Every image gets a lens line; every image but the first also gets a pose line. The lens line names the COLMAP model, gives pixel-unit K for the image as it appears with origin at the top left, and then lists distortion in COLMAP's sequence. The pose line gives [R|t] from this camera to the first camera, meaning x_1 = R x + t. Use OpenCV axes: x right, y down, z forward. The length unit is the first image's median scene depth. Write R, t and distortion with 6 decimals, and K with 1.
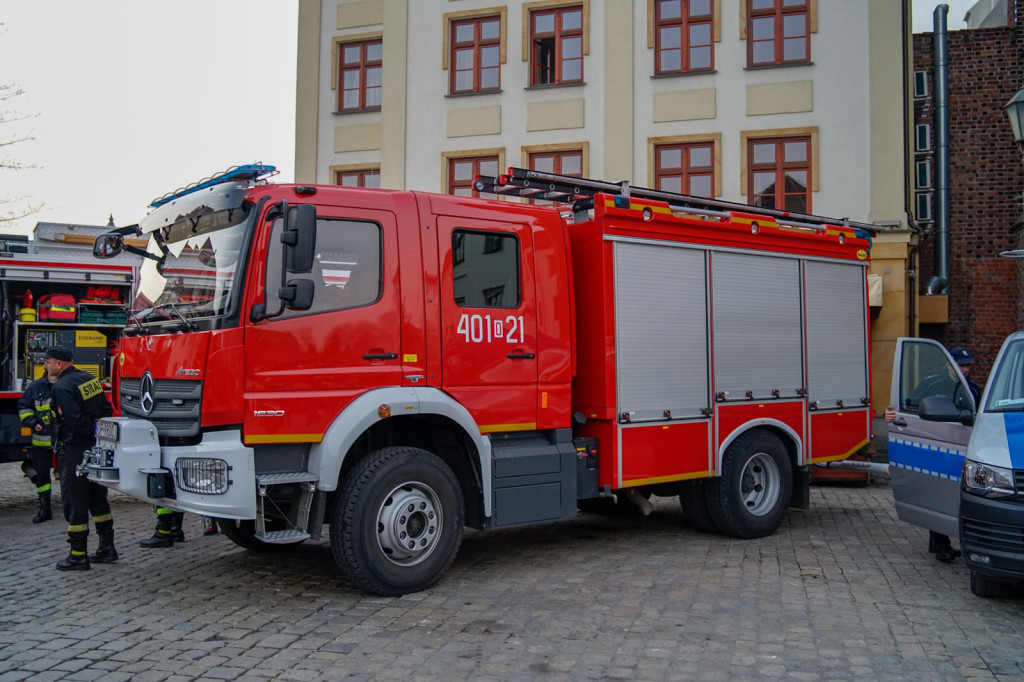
lens RADIAL K [[973.5, 0, 512.0], [0, 973.5, 341.0], [0, 0, 1]] dist [-0.112722, 0.098340]
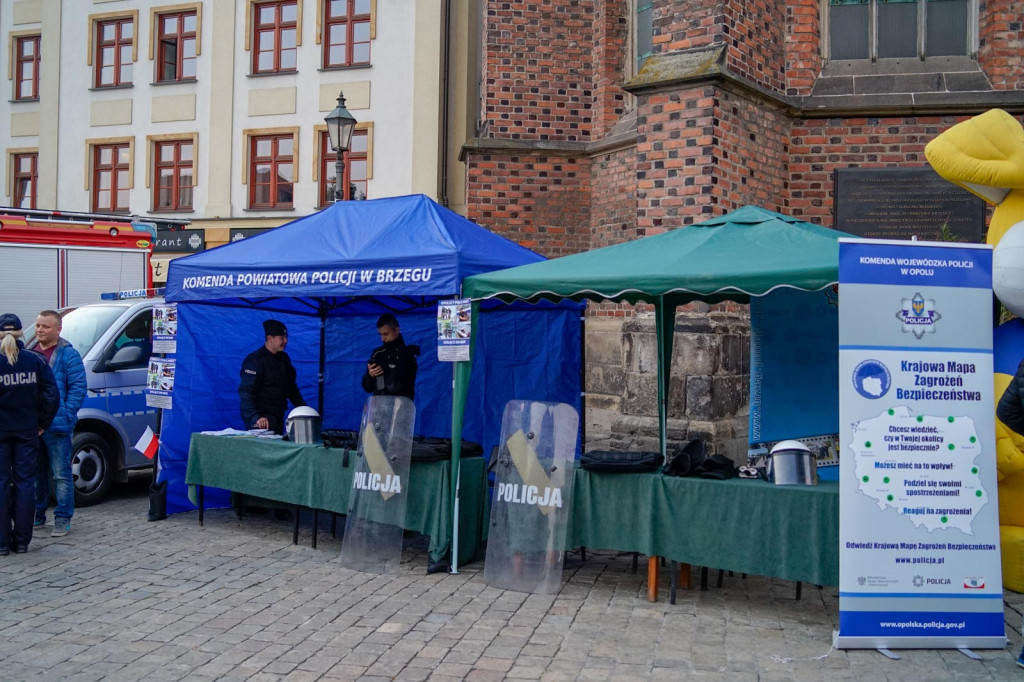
lens RADIAL K [[973.5, 0, 512.0], [0, 973.5, 341.0], [0, 0, 1]] dist [-0.112722, 0.098340]
pose [[0.998554, 0.011664, 0.052473, 0.381429], [-0.013204, 0.999489, 0.029094, 0.001255], [-0.052107, -0.029744, 0.998198, -0.146516]]
